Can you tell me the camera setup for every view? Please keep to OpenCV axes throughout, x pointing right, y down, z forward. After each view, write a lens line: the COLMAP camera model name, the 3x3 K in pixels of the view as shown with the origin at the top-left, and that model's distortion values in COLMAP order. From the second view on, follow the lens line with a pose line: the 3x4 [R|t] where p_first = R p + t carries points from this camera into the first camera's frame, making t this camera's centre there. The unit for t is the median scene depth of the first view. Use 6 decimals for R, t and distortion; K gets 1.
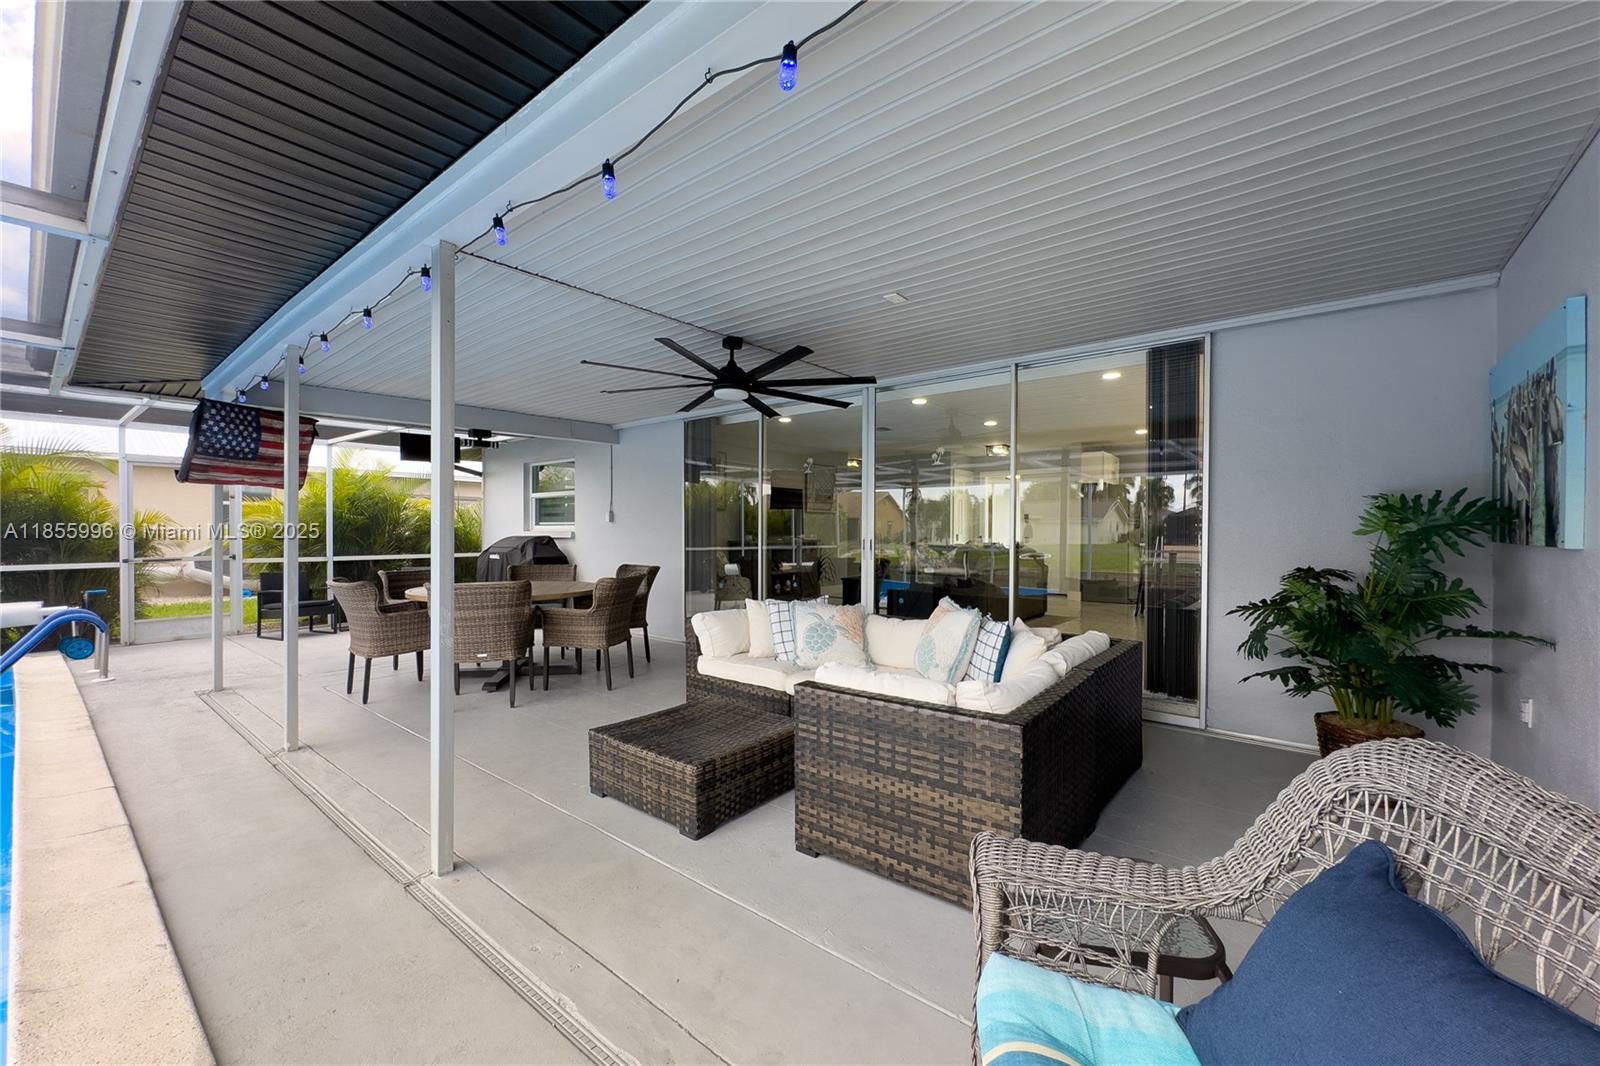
lens RADIAL K [[640.0, 0, 800.0], [0, 640.0, 533.7], [0, 0, 1]] dist [-0.001993, 0.000113]
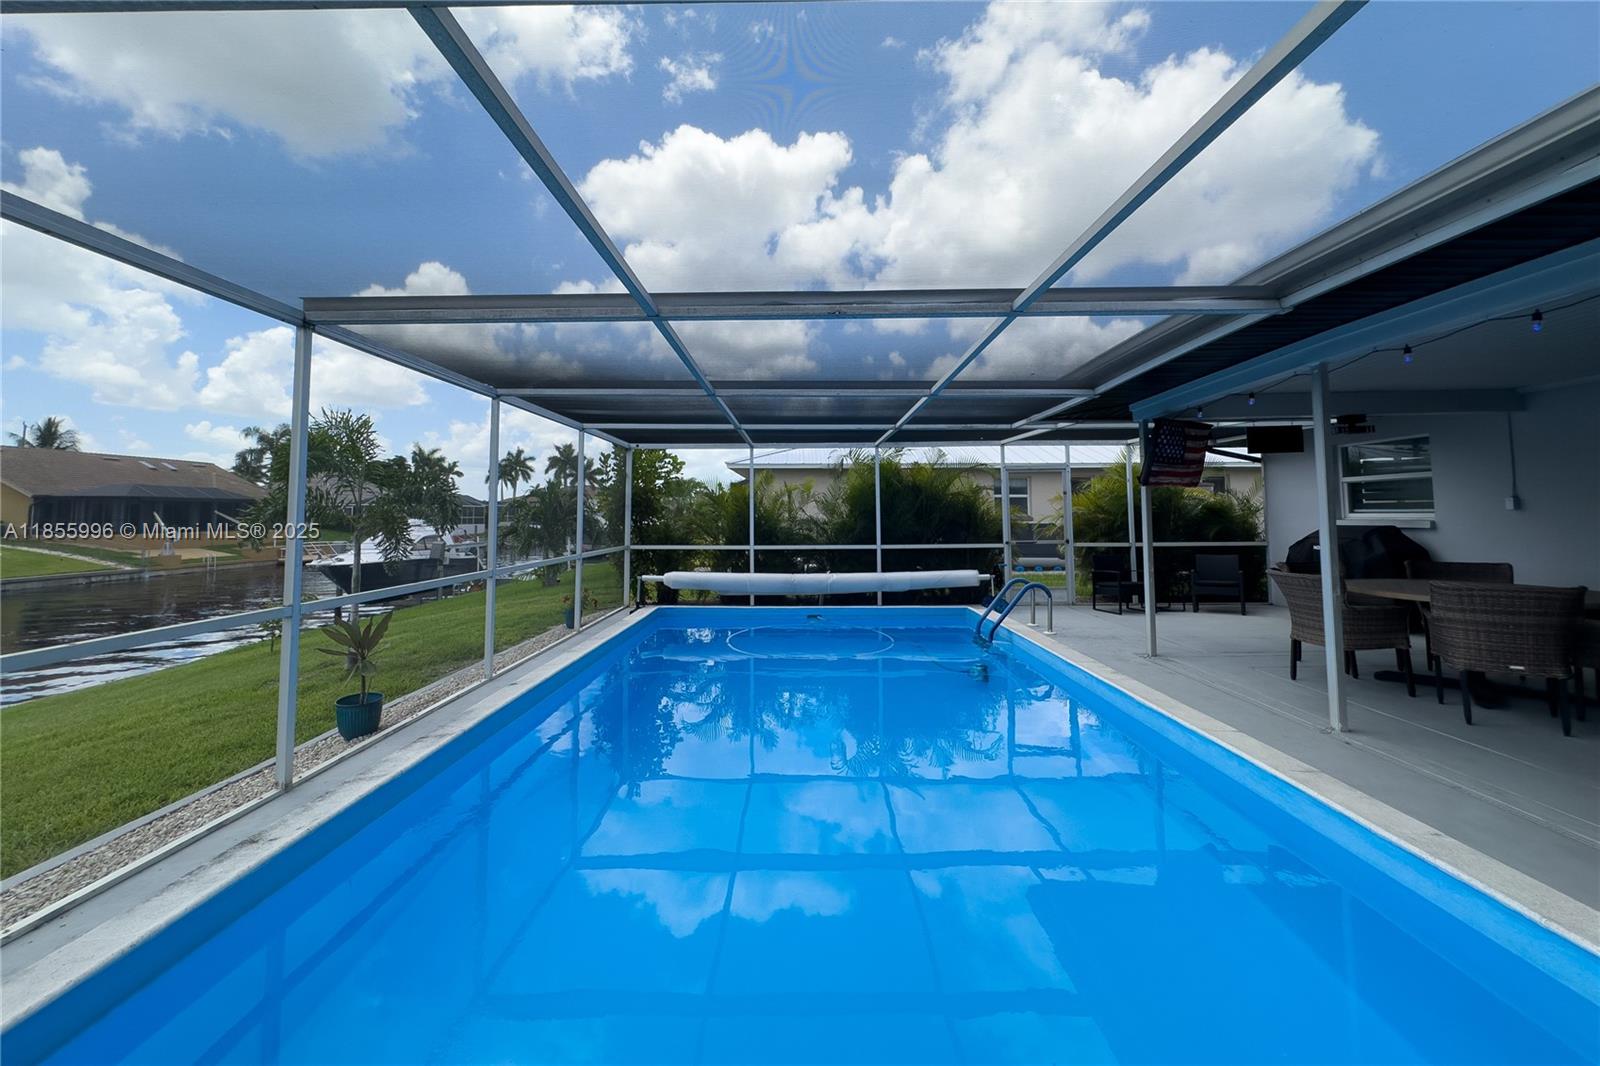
lens RADIAL K [[645.5, 0, 796.0], [0, 645.5, 470.3], [0, 0, 1]] dist [-0.003223, 0.000188]
pose [[0.622590, -0.059117, -0.780312, -0.388579], [0.003810, 0.997360, -0.072520, -0.020600], [0.782539, 0.042177, 0.621172, -0.330606]]
